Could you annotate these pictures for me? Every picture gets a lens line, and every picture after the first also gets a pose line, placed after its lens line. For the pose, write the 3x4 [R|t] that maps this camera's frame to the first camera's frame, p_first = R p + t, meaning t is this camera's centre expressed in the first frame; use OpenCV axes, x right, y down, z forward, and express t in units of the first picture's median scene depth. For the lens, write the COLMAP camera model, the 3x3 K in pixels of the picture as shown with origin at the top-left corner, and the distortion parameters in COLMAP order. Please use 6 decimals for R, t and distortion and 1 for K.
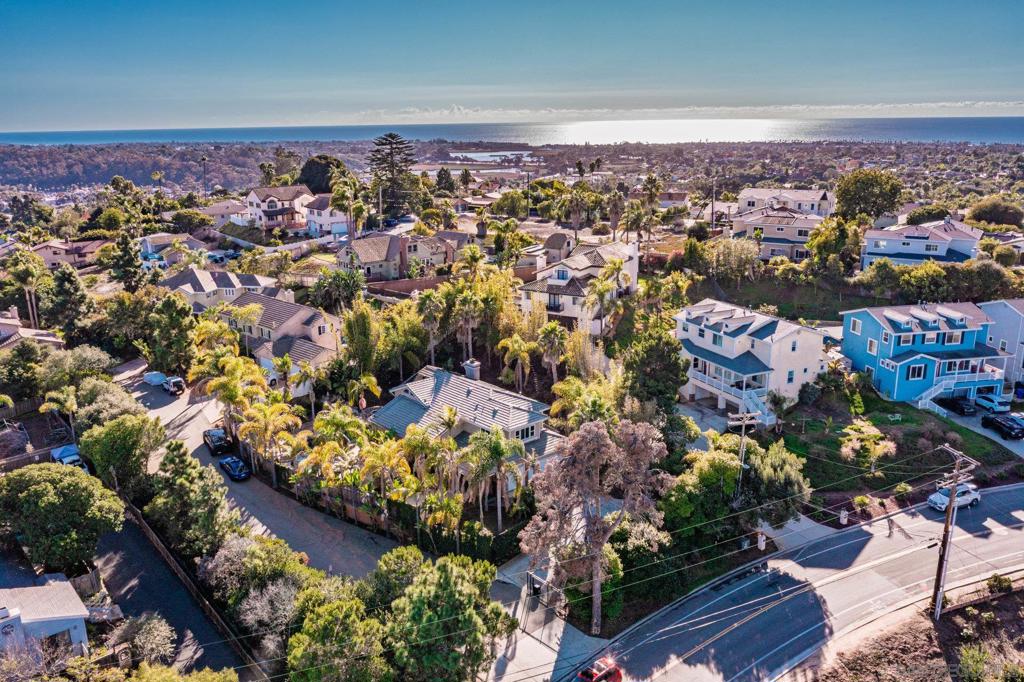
lens RADIAL K [[815.2, 0, 512.0], [0, 815.2, 341.0], [0, 0, 1]] dist [-0.007089, -0.004911]
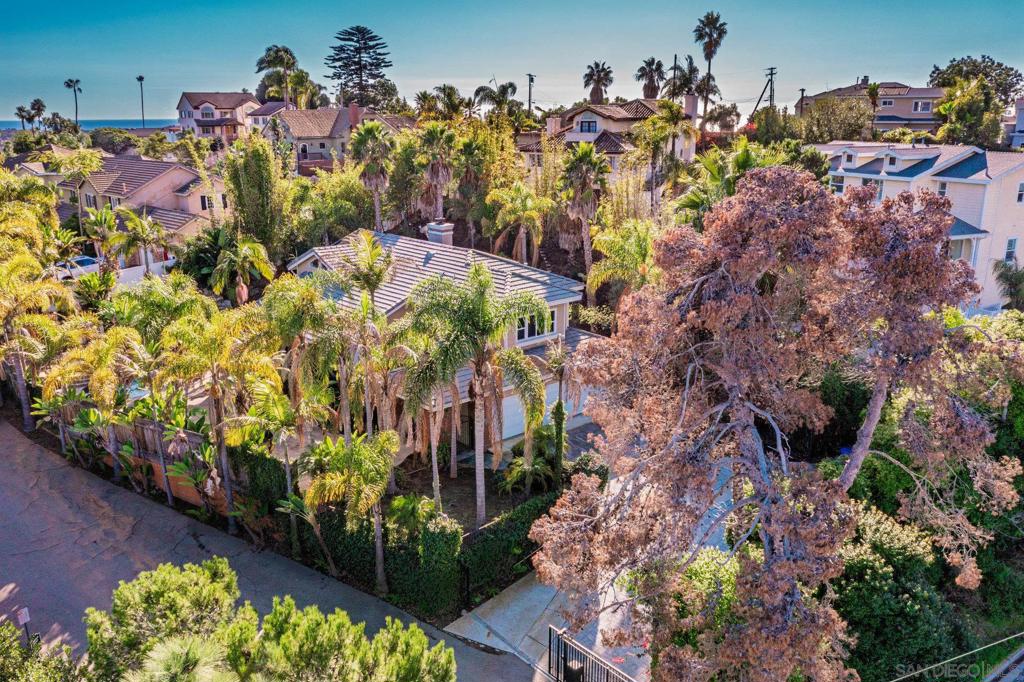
lens RADIAL K [[815.2, 0, 512.0], [0, 815.2, 341.0], [0, 0, 1]] dist [-0.007089, -0.004911]
pose [[0.999926, 0.009514, 0.007623, -0.002731], [-0.009559, 0.999937, 0.005809, 0.127663], [-0.007567, -0.005881, 0.999954, 0.537449]]
